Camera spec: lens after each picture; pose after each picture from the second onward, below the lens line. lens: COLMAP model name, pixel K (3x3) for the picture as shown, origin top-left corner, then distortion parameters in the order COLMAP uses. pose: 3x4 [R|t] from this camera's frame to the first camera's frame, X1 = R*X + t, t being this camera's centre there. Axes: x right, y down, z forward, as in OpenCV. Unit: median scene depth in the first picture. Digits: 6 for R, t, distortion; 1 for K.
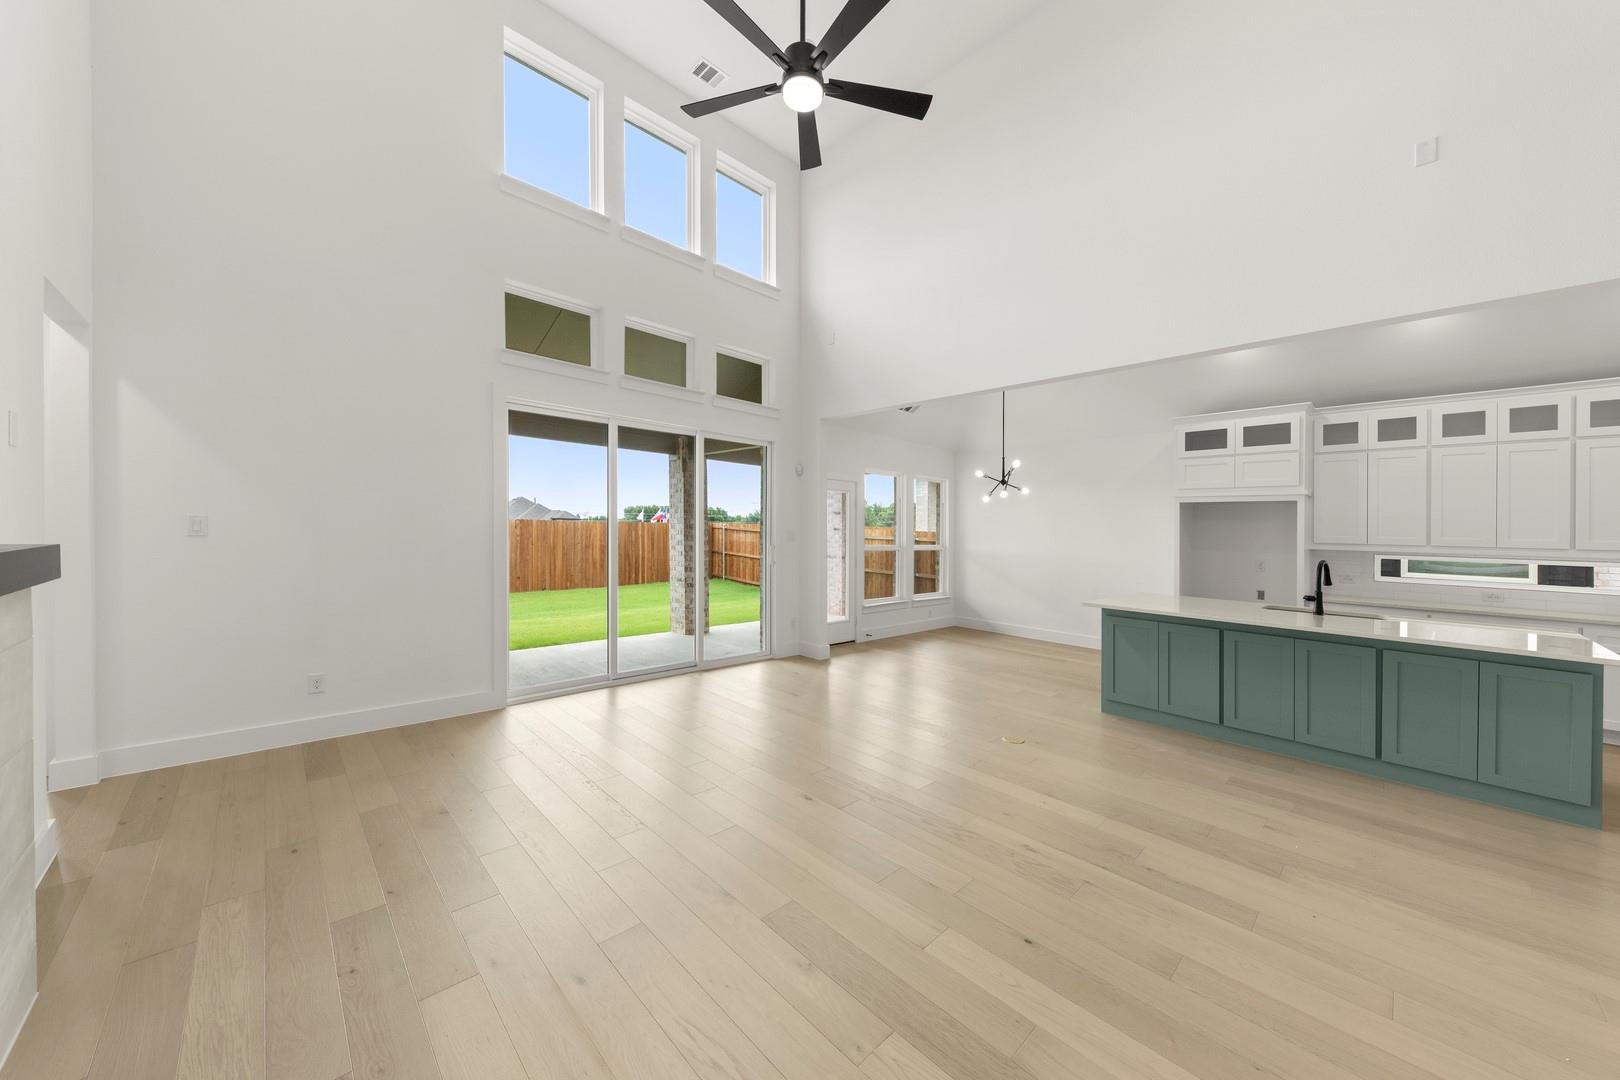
lens RADIAL K [[562.1, 0, 803.4], [0, 562.1, 530.6], [0, 0, 1]] dist [-0.003381, 0.000088]
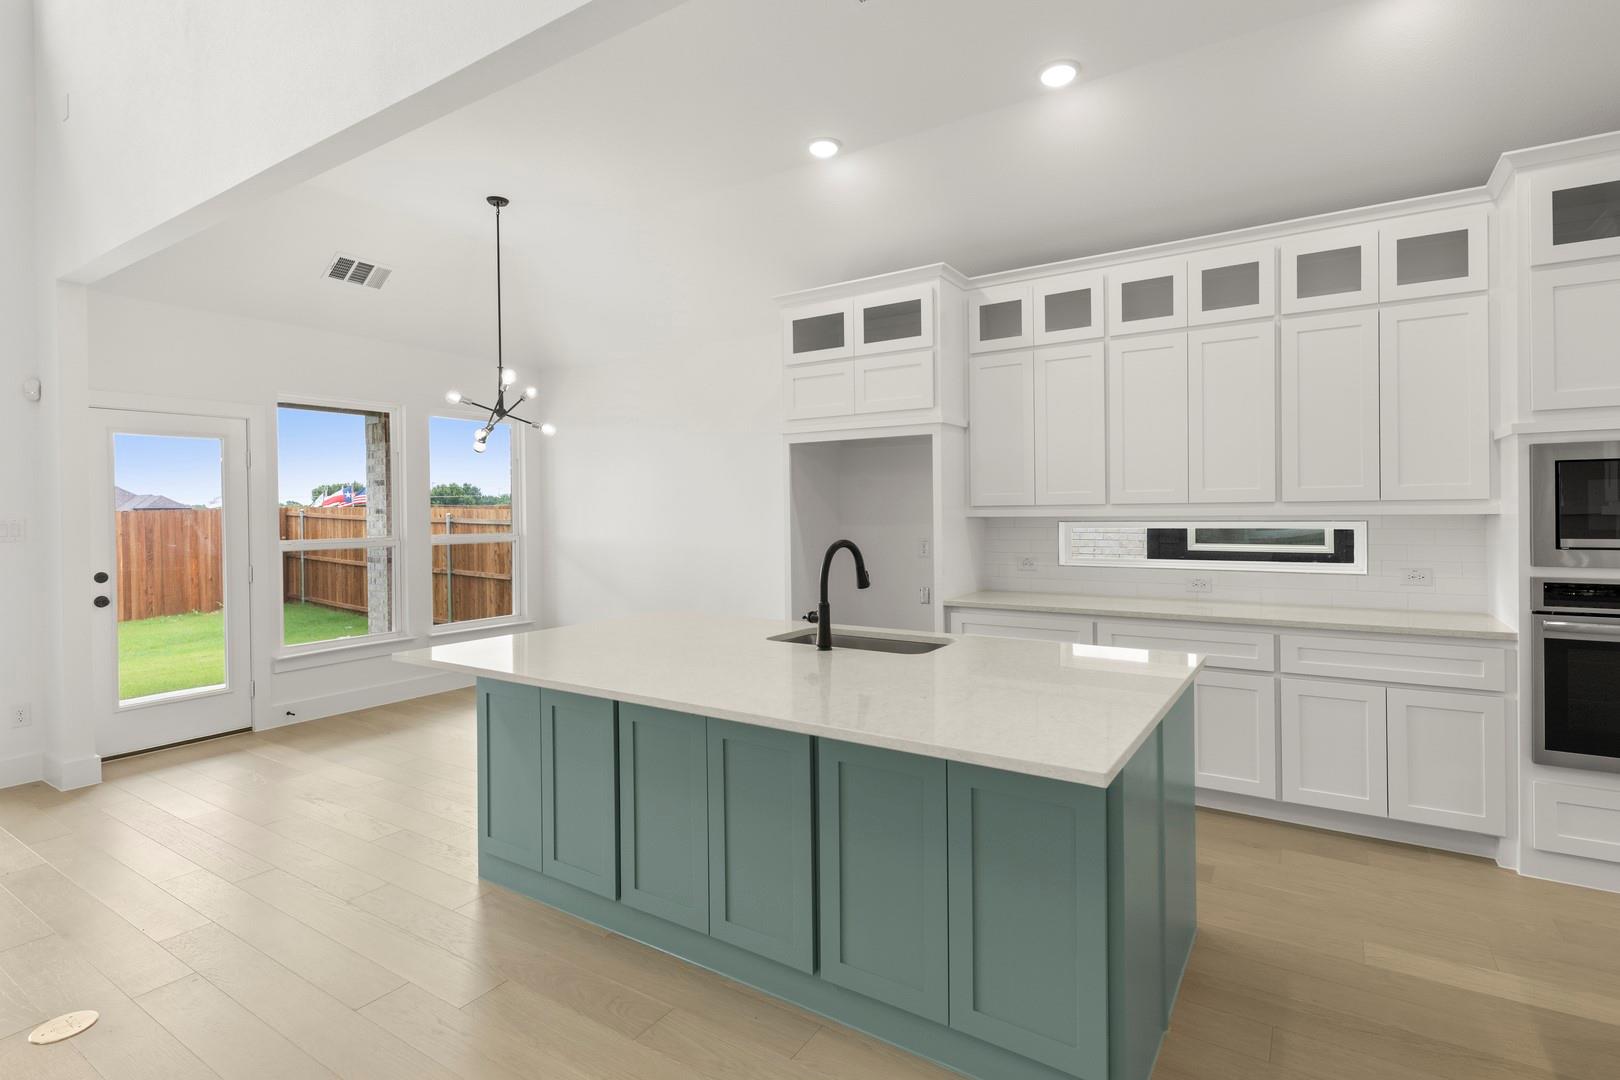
lens RADIAL K [[795.0, 0, 795.7], [0, 795.0, 519.0], [0, 0, 1]] dist [0.005655, -0.002400]
pose [[0.970411, -0.038808, 0.238321, 0.406918], [0.036096, 0.999224, 0.015733, 0.012200], [-0.238747, -0.006665, 0.971059, 0.176382]]
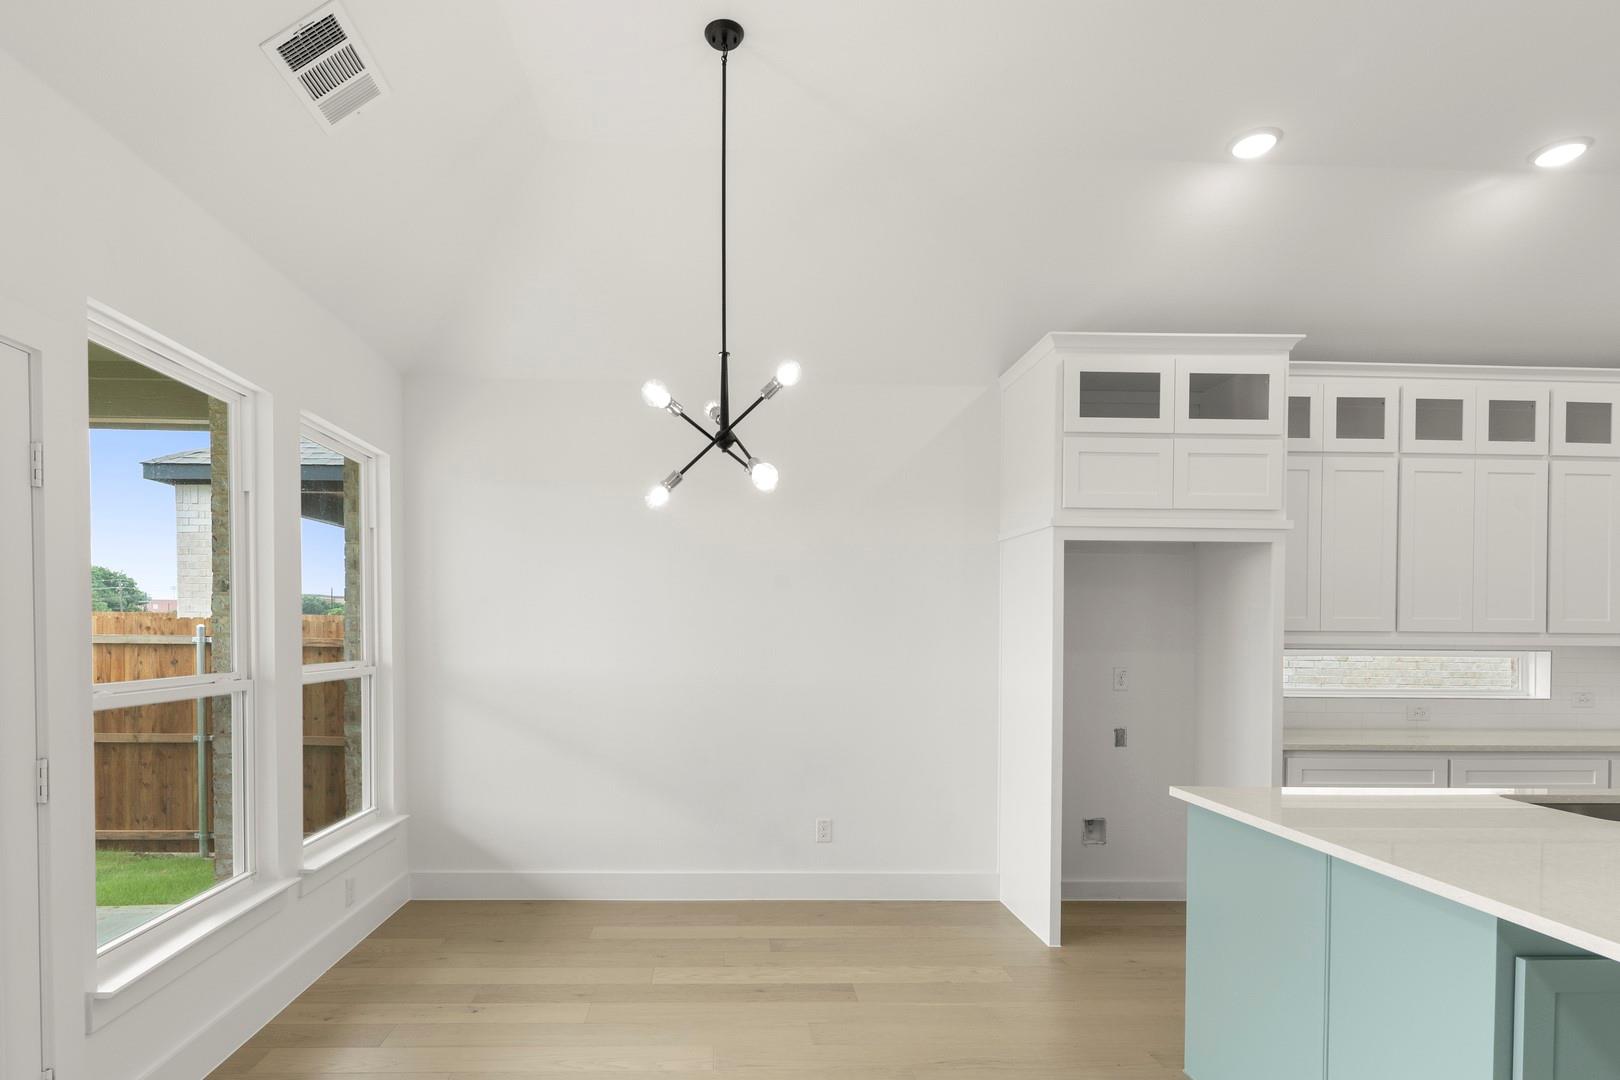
lens RADIAL K [[874.3, 0, 753.4], [0, 874.3, 646.1], [0, 0, 1]] dist [0.005095, -0.001973]
pose [[0.652206, -0.035699, 0.757200, 0.019304], [0.008305, 0.999167, 0.039954, 0.000886], [-0.757996, -0.019770, 0.651960, 0.635165]]
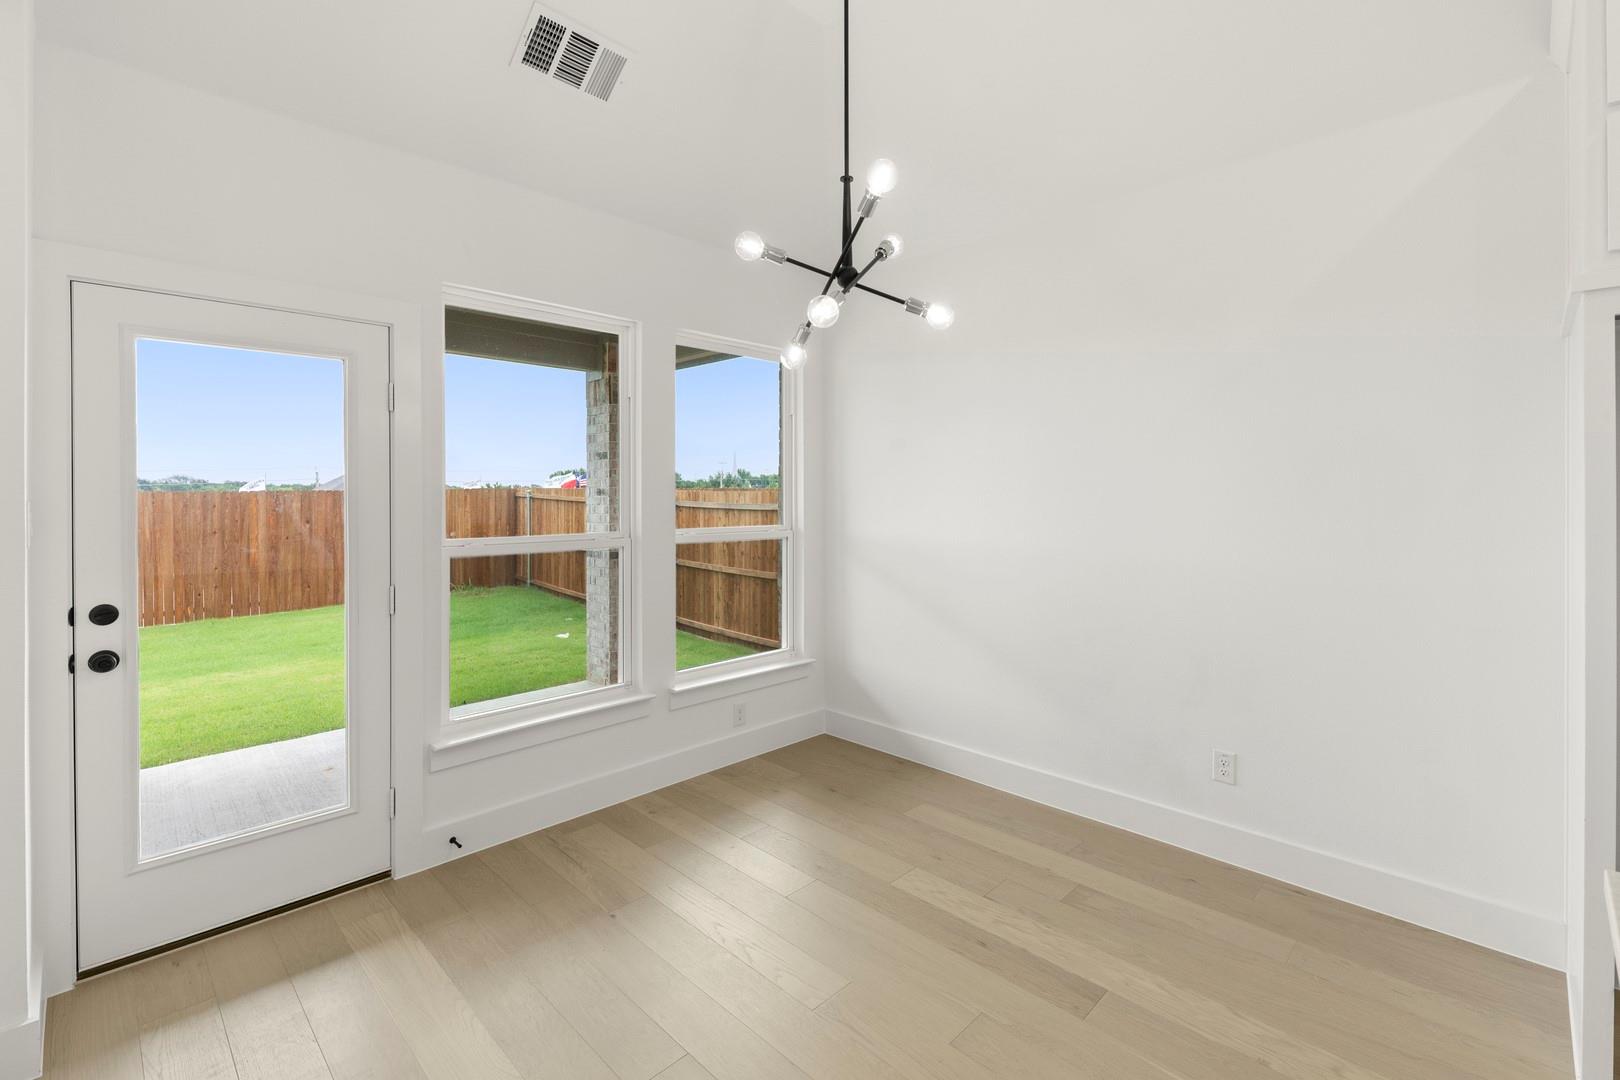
lens RADIAL K [[725.8, 0, 801.2], [0, 725.8, 501.1], [0, 0, 1]] dist [-0.003413, 0.000047]
pose [[0.999205, -0.027634, 0.028743, 0.296994], [0.027463, 0.999603, 0.006338, 0.008377], [-0.028907, -0.005543, 0.999567, 0.623212]]
